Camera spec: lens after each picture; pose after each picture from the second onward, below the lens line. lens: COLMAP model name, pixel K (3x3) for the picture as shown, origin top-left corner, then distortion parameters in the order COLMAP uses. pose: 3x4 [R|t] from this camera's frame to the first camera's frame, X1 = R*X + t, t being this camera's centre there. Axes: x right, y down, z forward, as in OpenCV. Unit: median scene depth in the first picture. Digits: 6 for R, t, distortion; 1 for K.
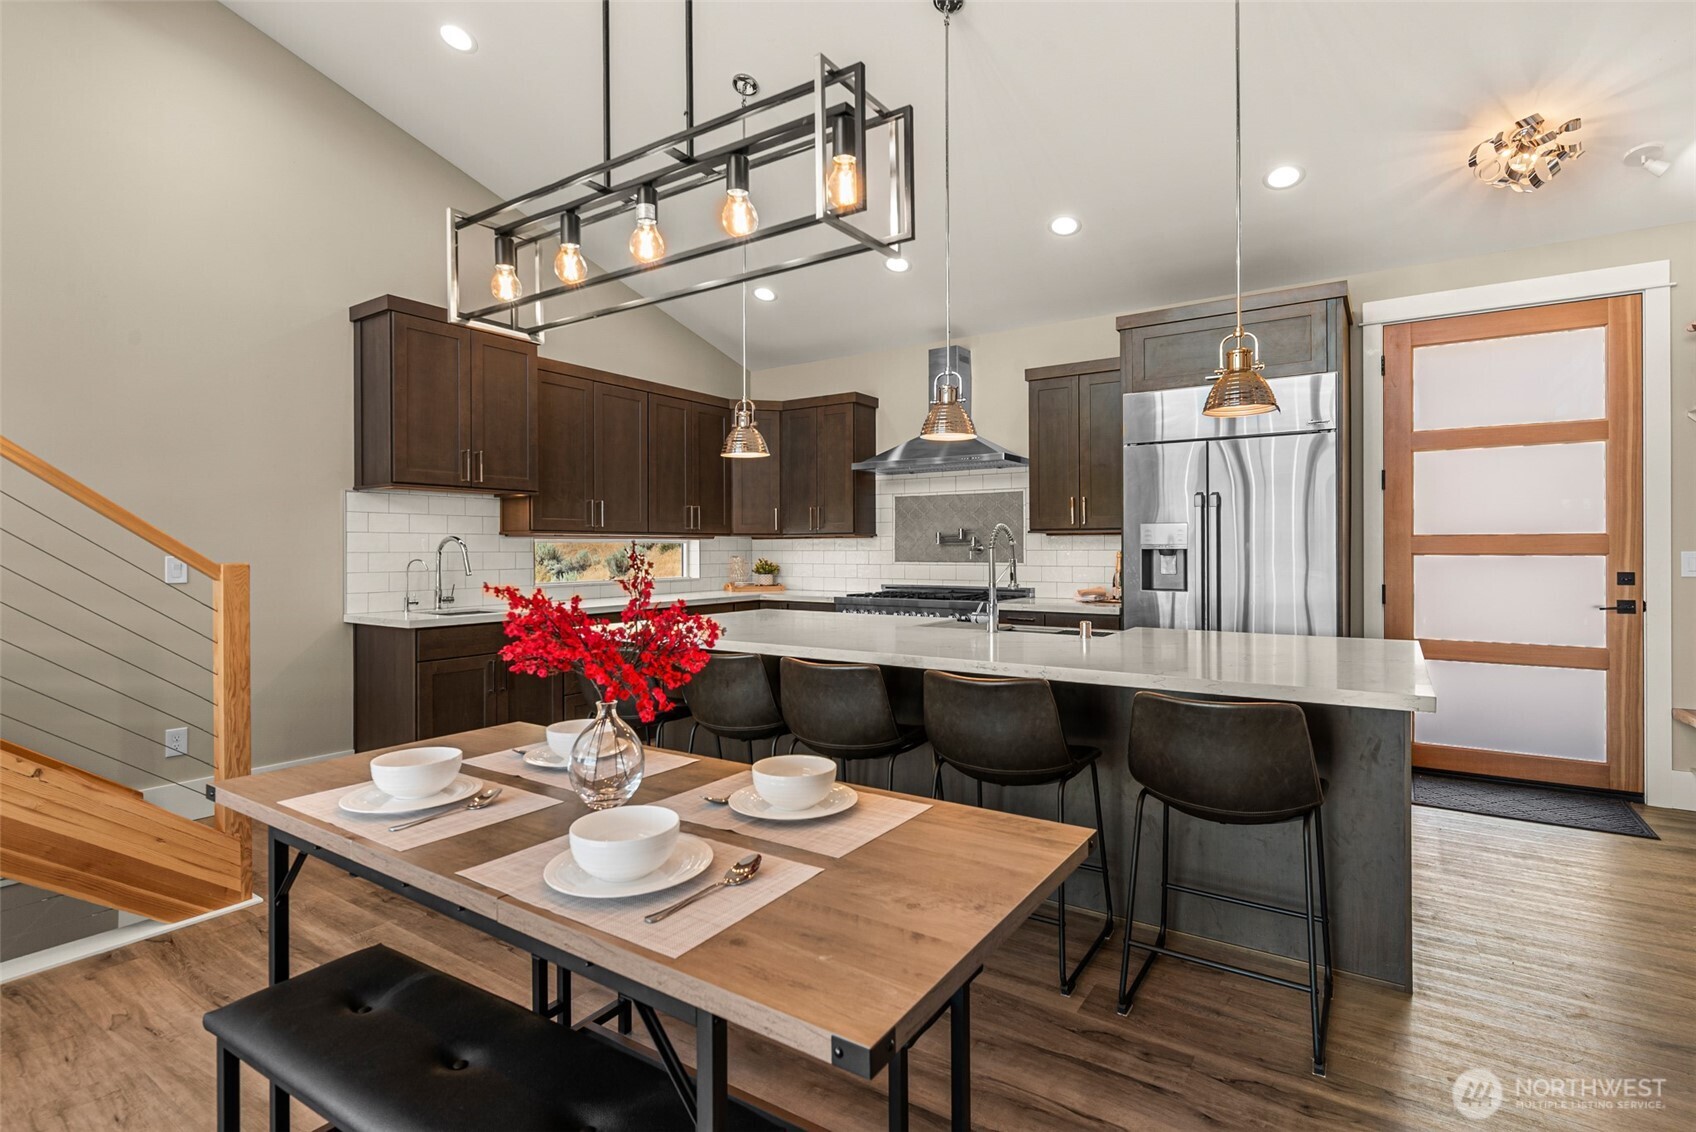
lens RADIAL K [[809.1, 0, 853.7], [0, 809.1, 547.0], [0, 0, 1]] dist [-0.002916, -0.000726]
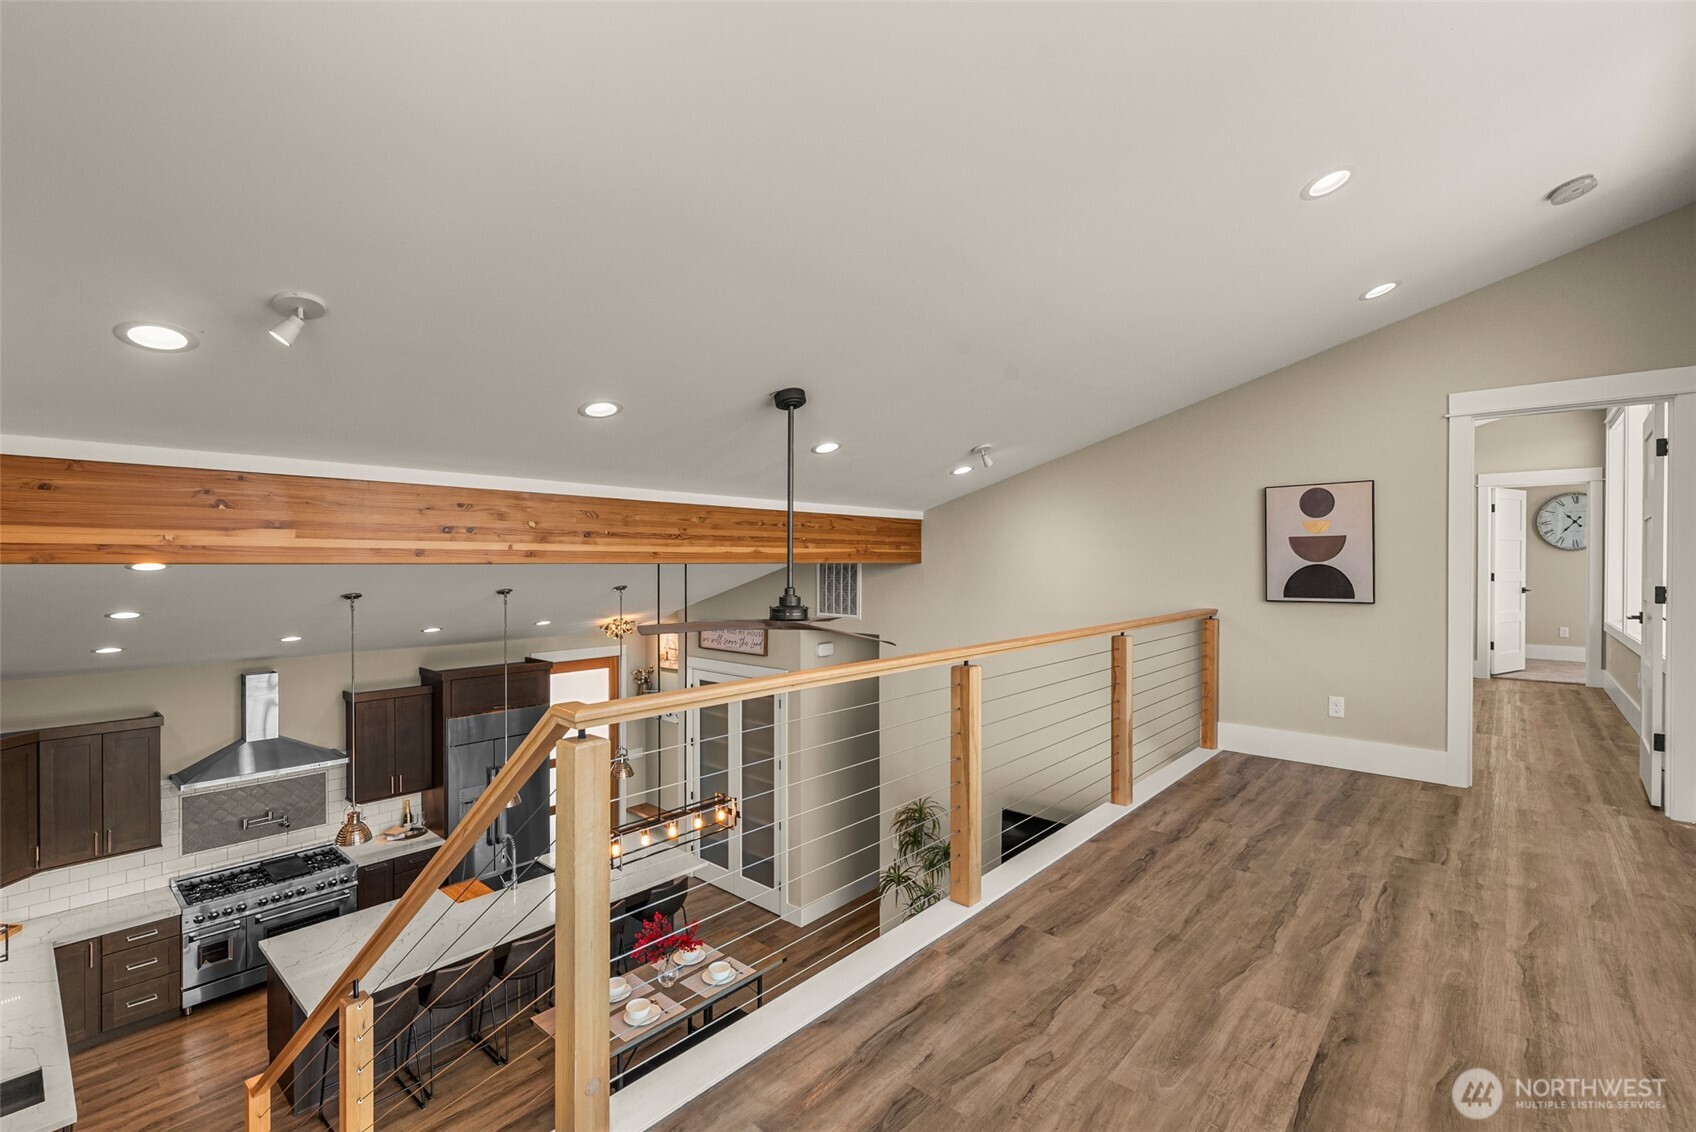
lens RADIAL K [[738.5, 0, 858.0], [0, 738.5, 567.5], [0, 0, 1]] dist [0.002442, 0.000780]
pose [[0.138711, -0.006314, 0.990313, -1.182822], [0.005274, 0.999970, 0.005637, -0.540321], [-0.990319, 0.004441, 0.138741, -0.118437]]
